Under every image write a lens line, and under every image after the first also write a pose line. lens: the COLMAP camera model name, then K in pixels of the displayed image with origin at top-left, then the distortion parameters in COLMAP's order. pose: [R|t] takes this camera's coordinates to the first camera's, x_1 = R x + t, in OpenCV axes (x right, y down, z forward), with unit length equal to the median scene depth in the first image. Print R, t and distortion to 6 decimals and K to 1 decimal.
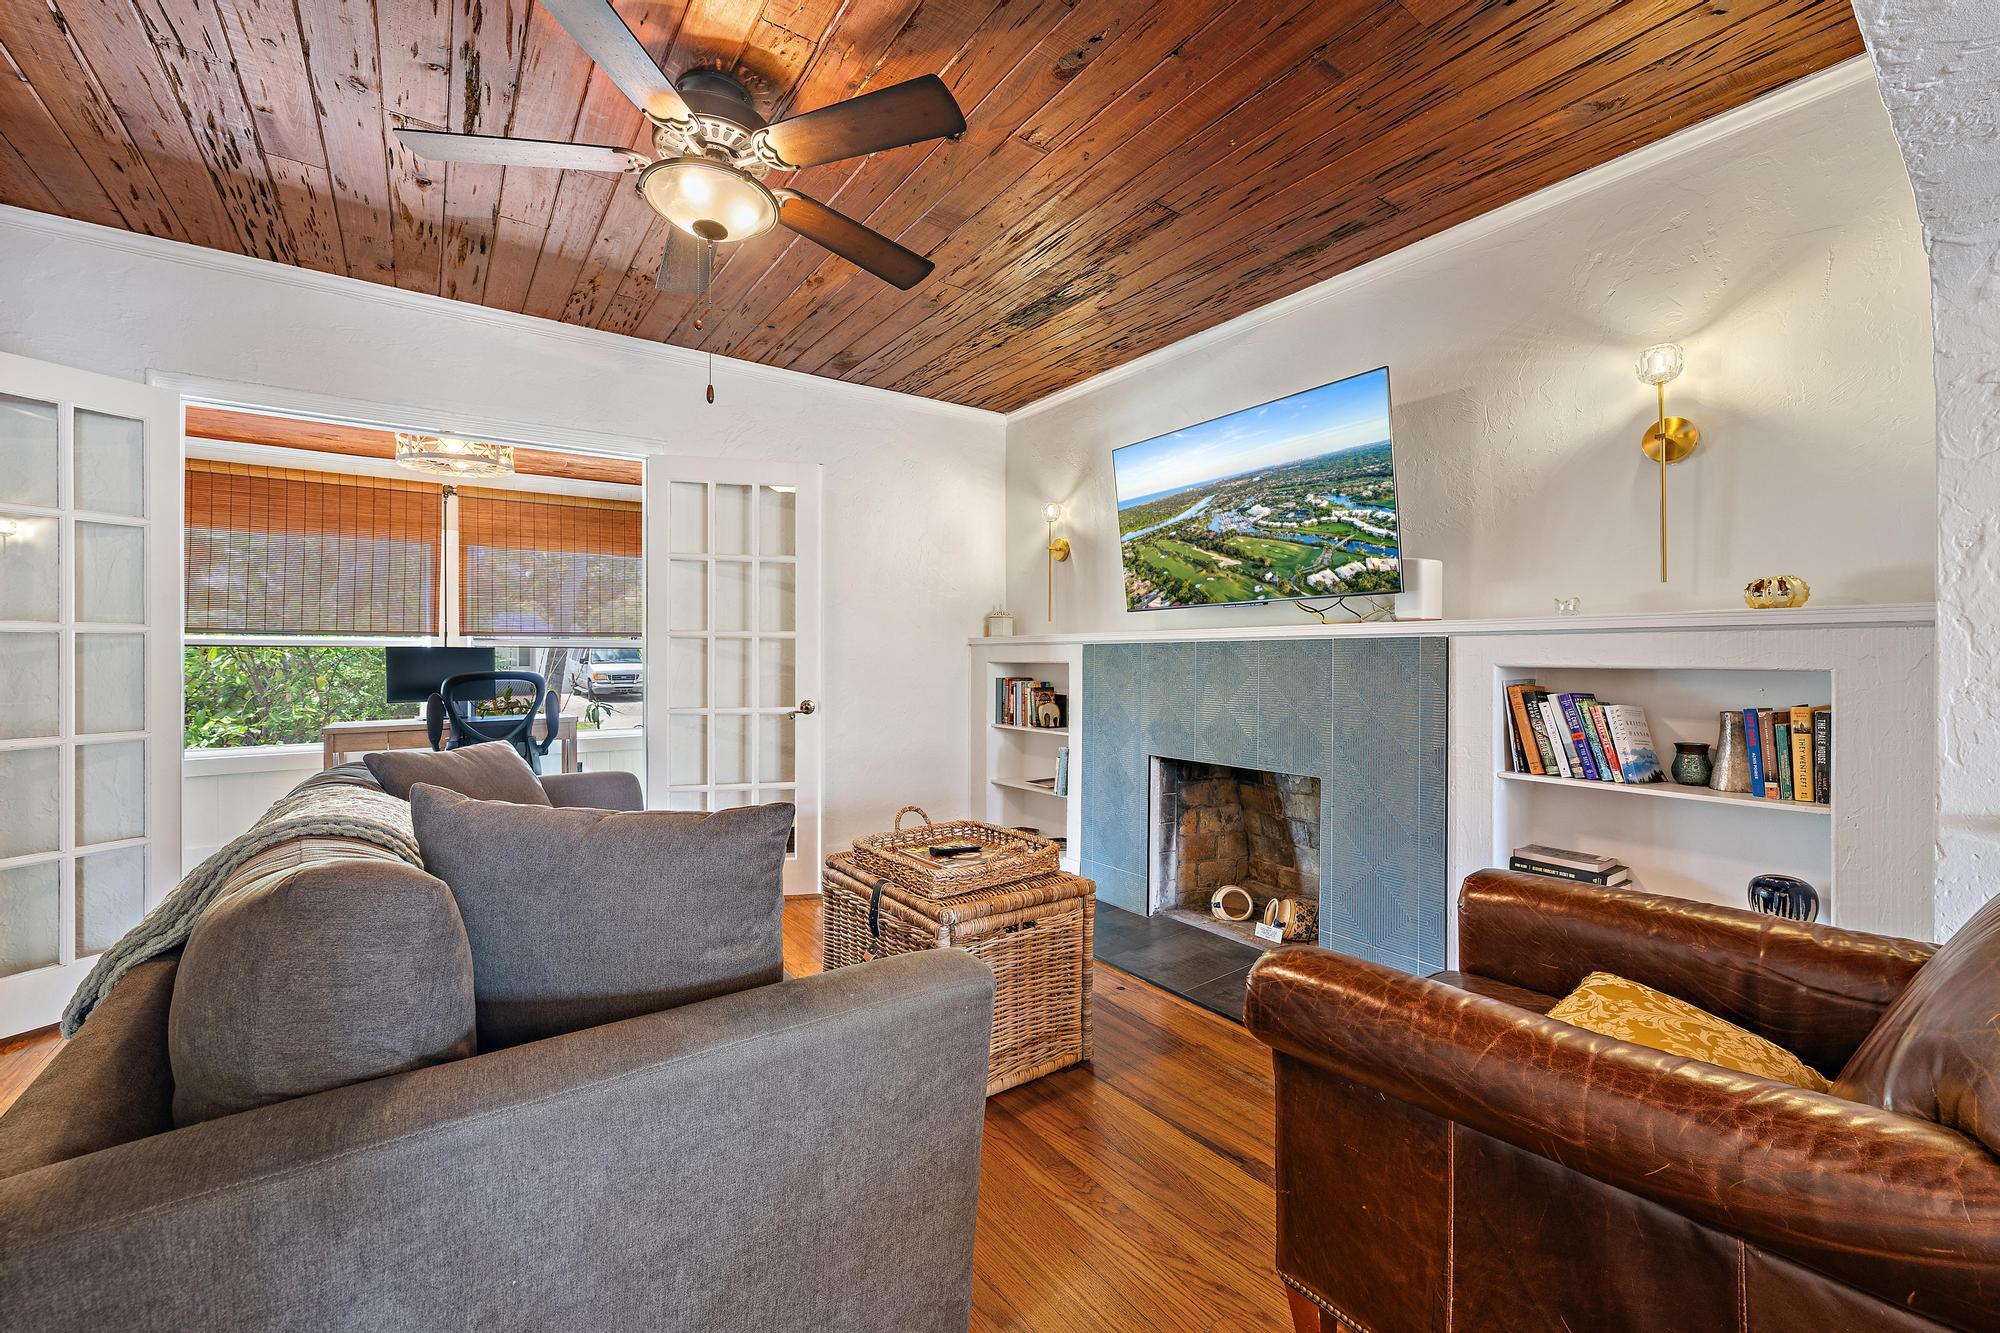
lens RADIAL K [[808.8, 0, 1001.3], [0, 808.8, 652.9], [0, 0, 1]] dist [-0.002288, -0.000752]
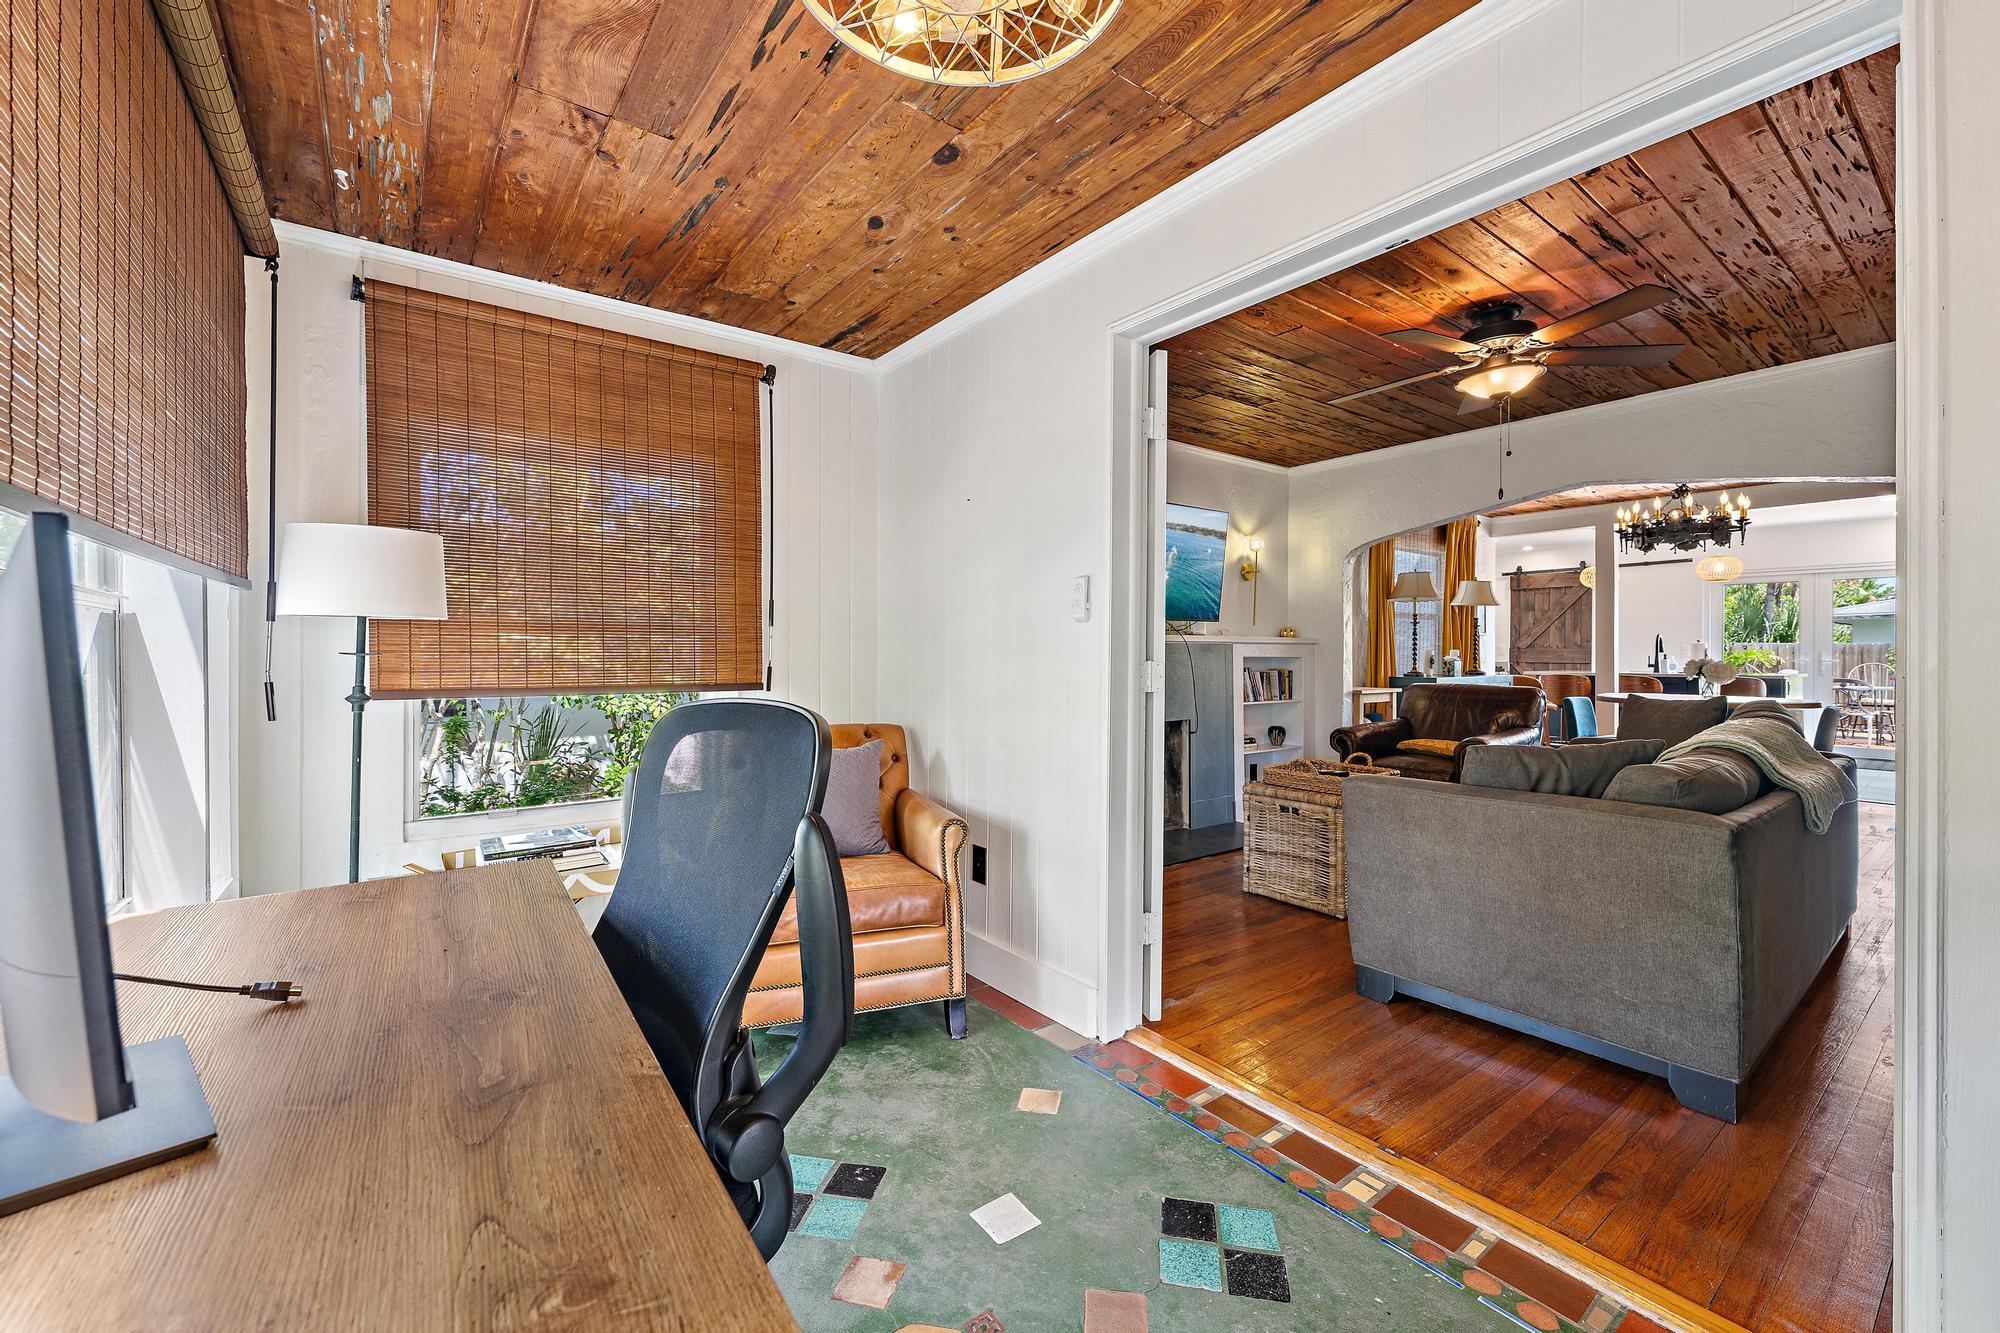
lens RADIAL K [[808.8, 0, 996.1], [0, 808.8, 650.7], [0, 0, 1]] dist [-0.002288, -0.000752]
pose [[-0.028216, 0.008444, 0.999566, -1.124720], [-0.001485, 0.999963, -0.008490, 0.012444], [-0.999601, -0.001724, -0.028202, 1.176416]]
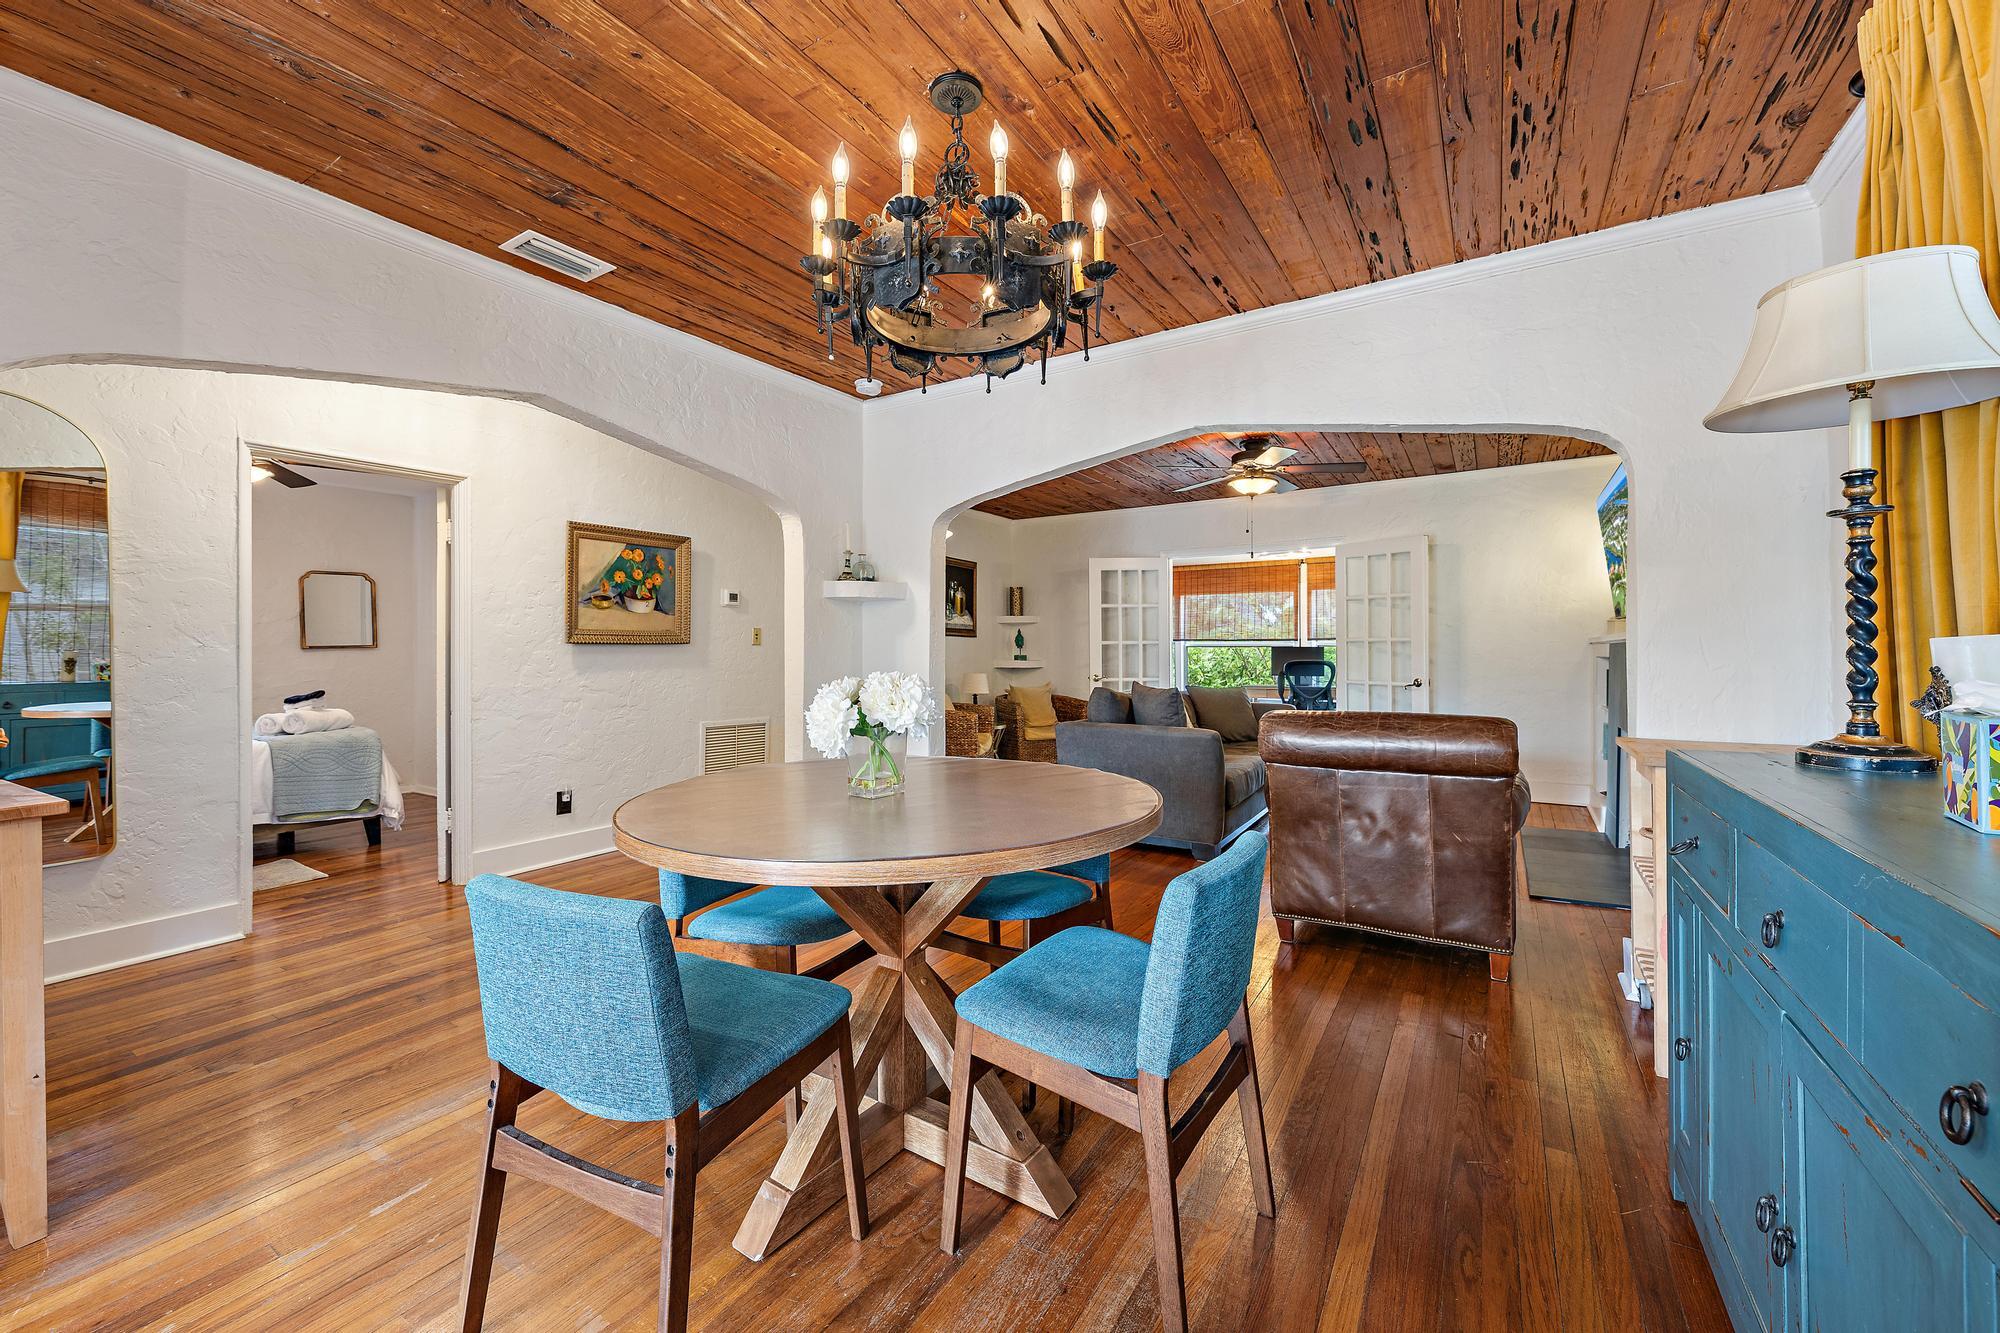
lens RADIAL K [[808.8, 0, 993.1], [0, 808.8, 645.7], [0, 0, 1]] dist [-0.002288, -0.000752]
pose [[0.396918, -0.003516, -0.917847, 0.891699], [0.001834, 0.999994, -0.003037, -0.007284], [0.917852, -0.000478, 0.396922, -0.463746]]
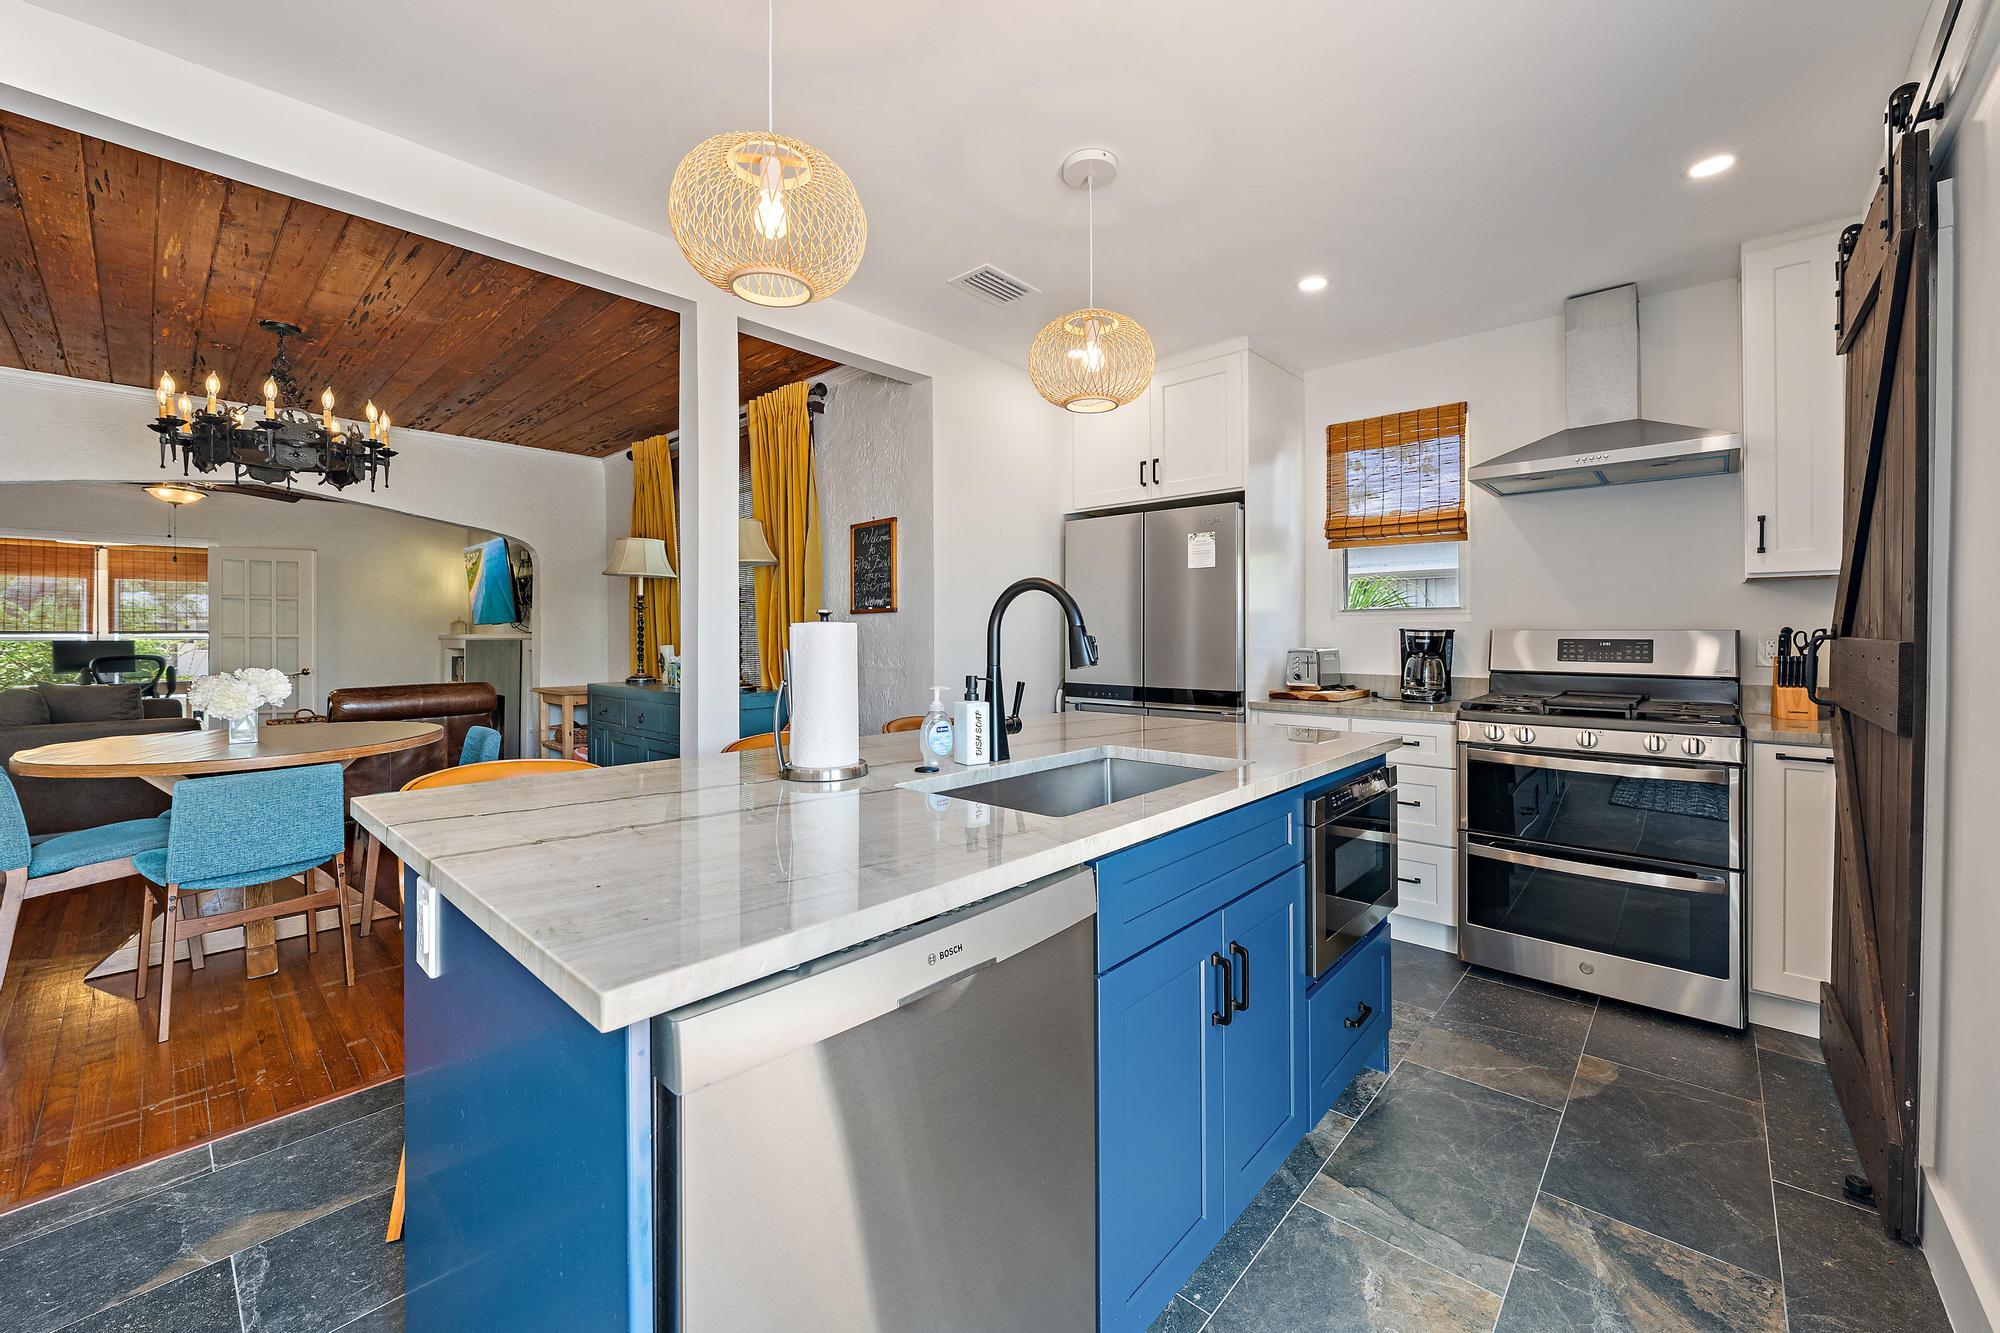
lens RADIAL K [[808.8, 0, 1016.7], [0, 808.8, 636.1], [0, 0, 1]] dist [-0.002288, -0.000752]
pose [[0.979046, -0.003240, 0.203615, 1.018080], [0.001680, 0.999968, 0.007833, -0.031949], [-0.203634, -0.007326, 0.979020, -1.244071]]
